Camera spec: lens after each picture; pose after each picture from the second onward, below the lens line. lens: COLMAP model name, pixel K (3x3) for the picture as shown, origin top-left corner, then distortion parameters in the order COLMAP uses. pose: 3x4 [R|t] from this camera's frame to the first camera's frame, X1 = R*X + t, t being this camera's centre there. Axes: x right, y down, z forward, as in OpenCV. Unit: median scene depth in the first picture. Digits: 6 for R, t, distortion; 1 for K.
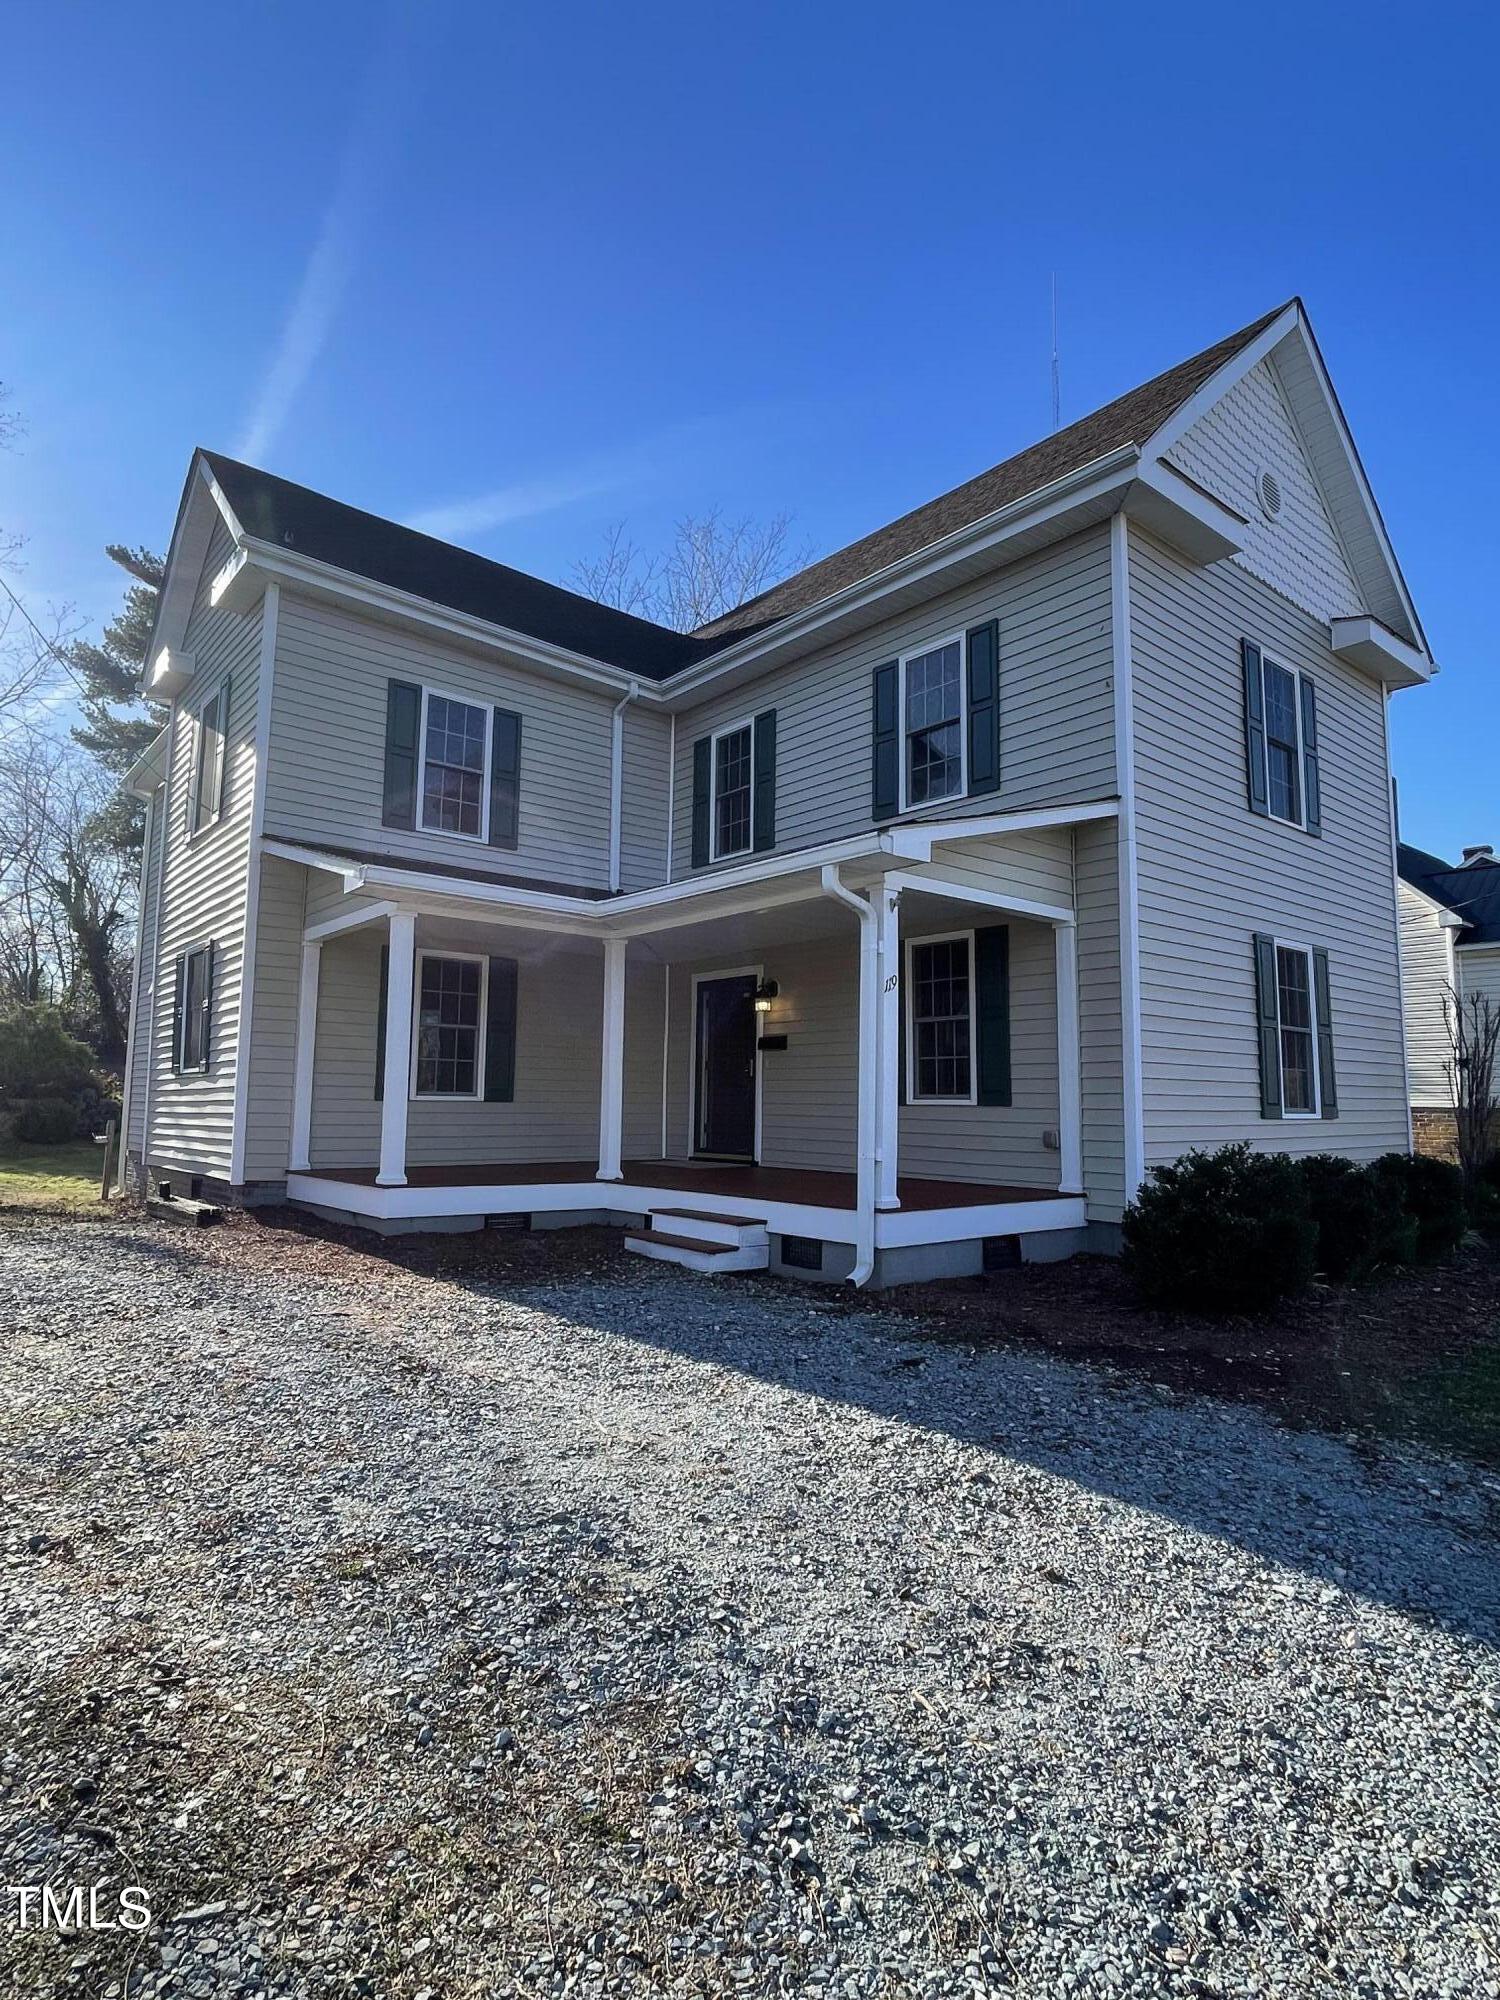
lens RADIAL K [[1092.7, 0, 750.1], [0, 1092.7, 1001.5], [0, 0, 1]] dist [0.028313, -0.001280]
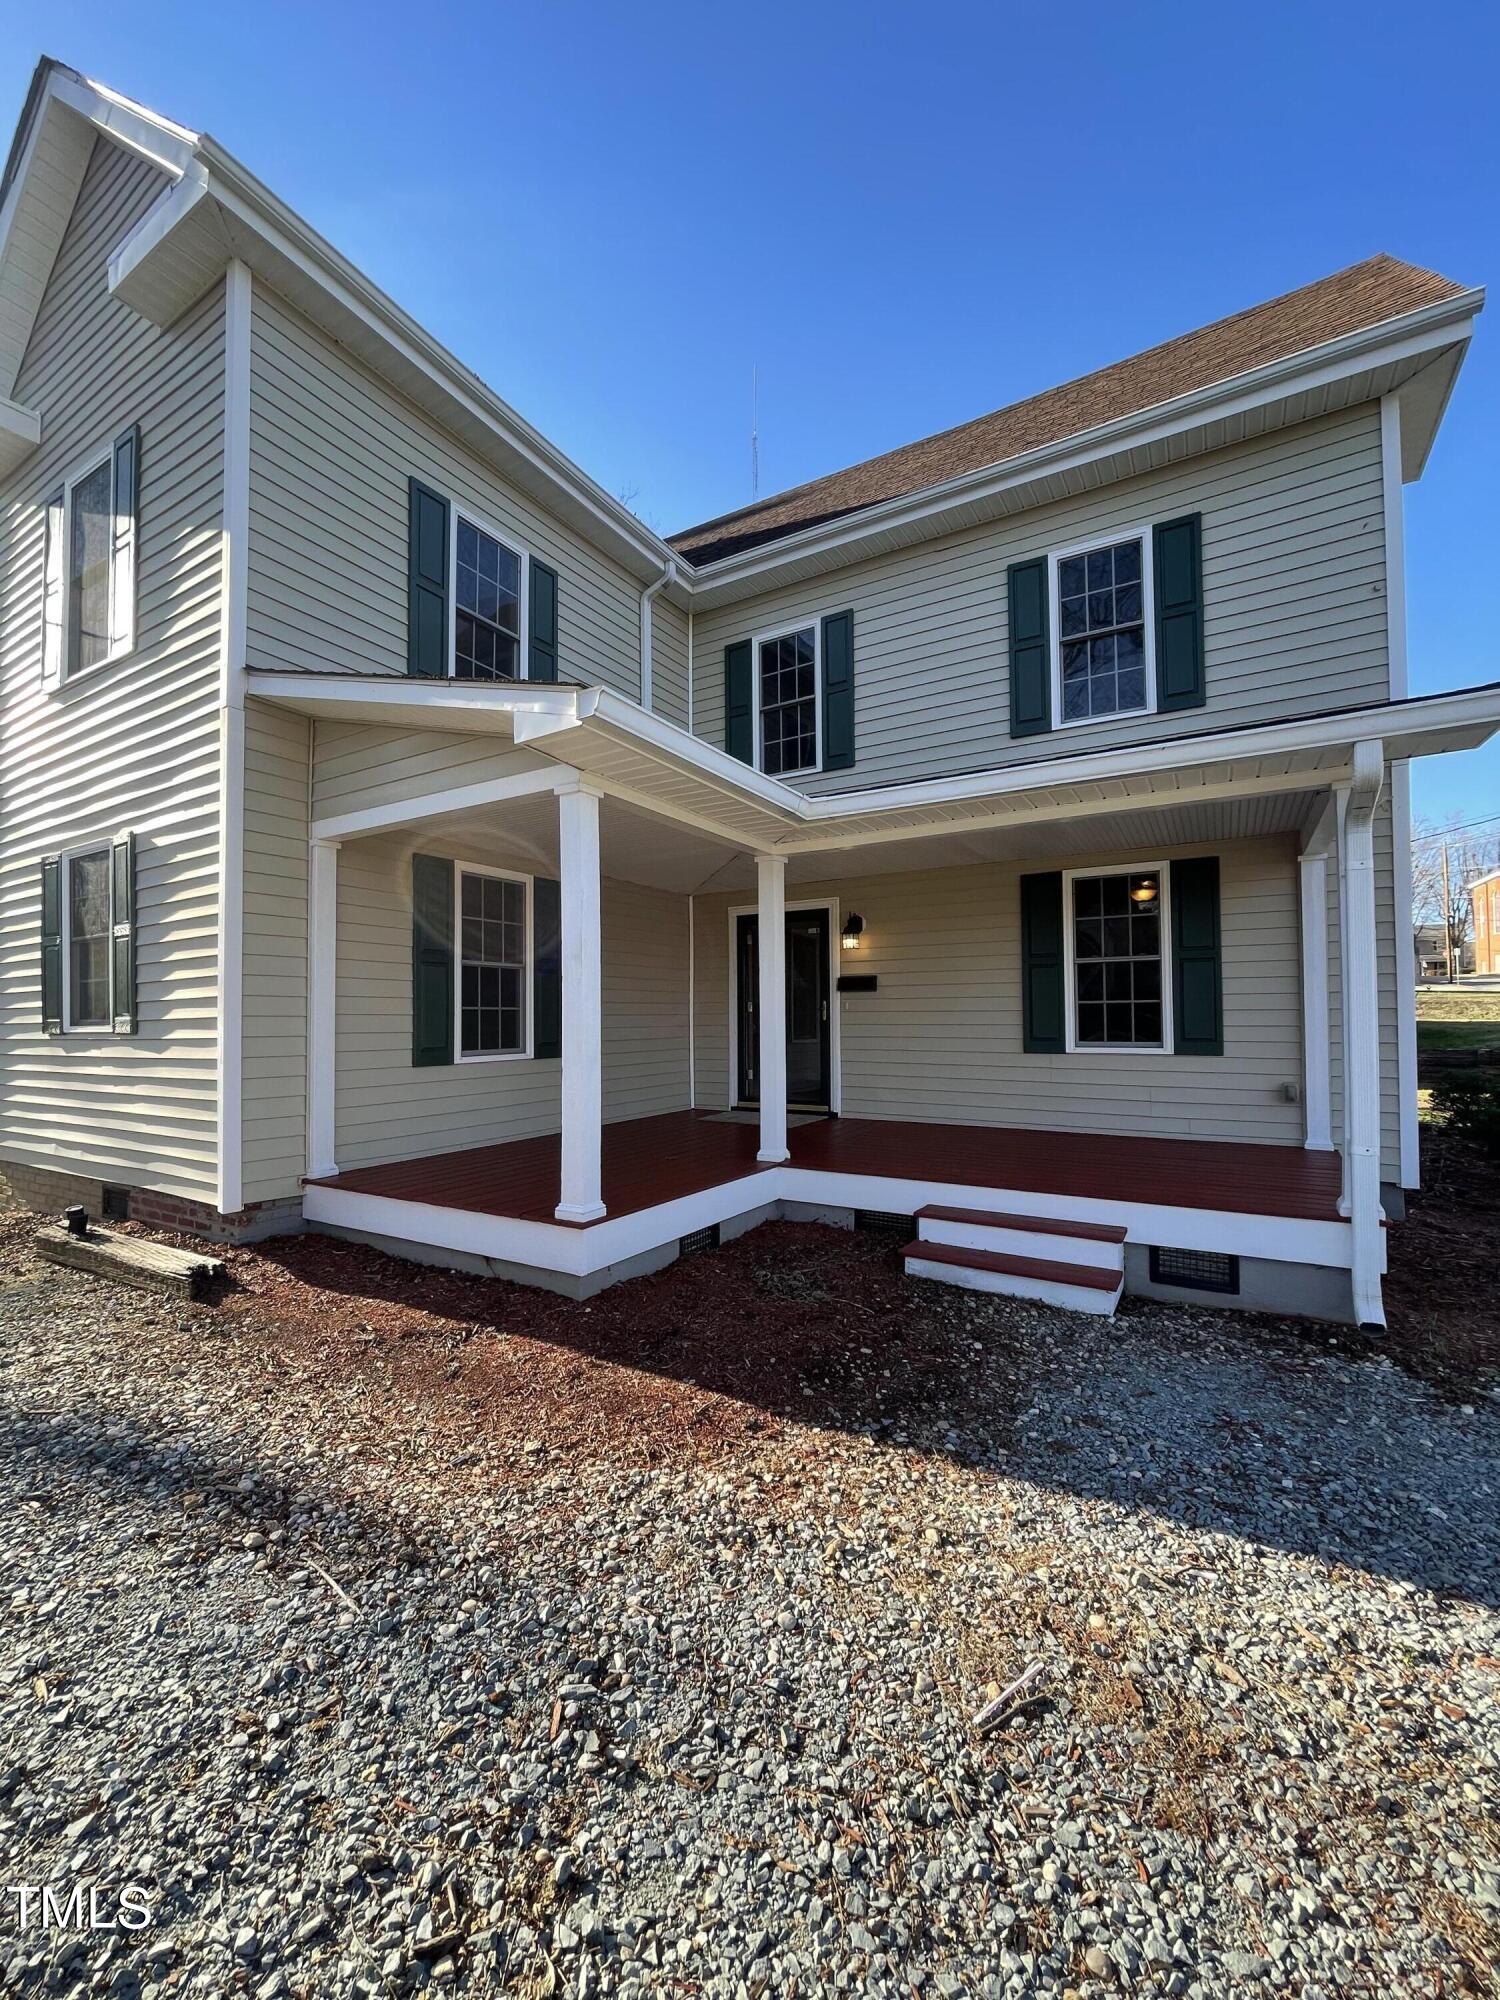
lens RADIAL K [[807.2, 0, 751.5], [0, 807.2, 997.6], [0, 0, 1]] dist [0.004295, 0.001834]
pose [[0.943004, -0.012382, 0.332552, -0.321900], [-0.011879, 0.997418, 0.070822, 0.003406], [-0.332570, -0.070735, 0.940422, 0.442126]]
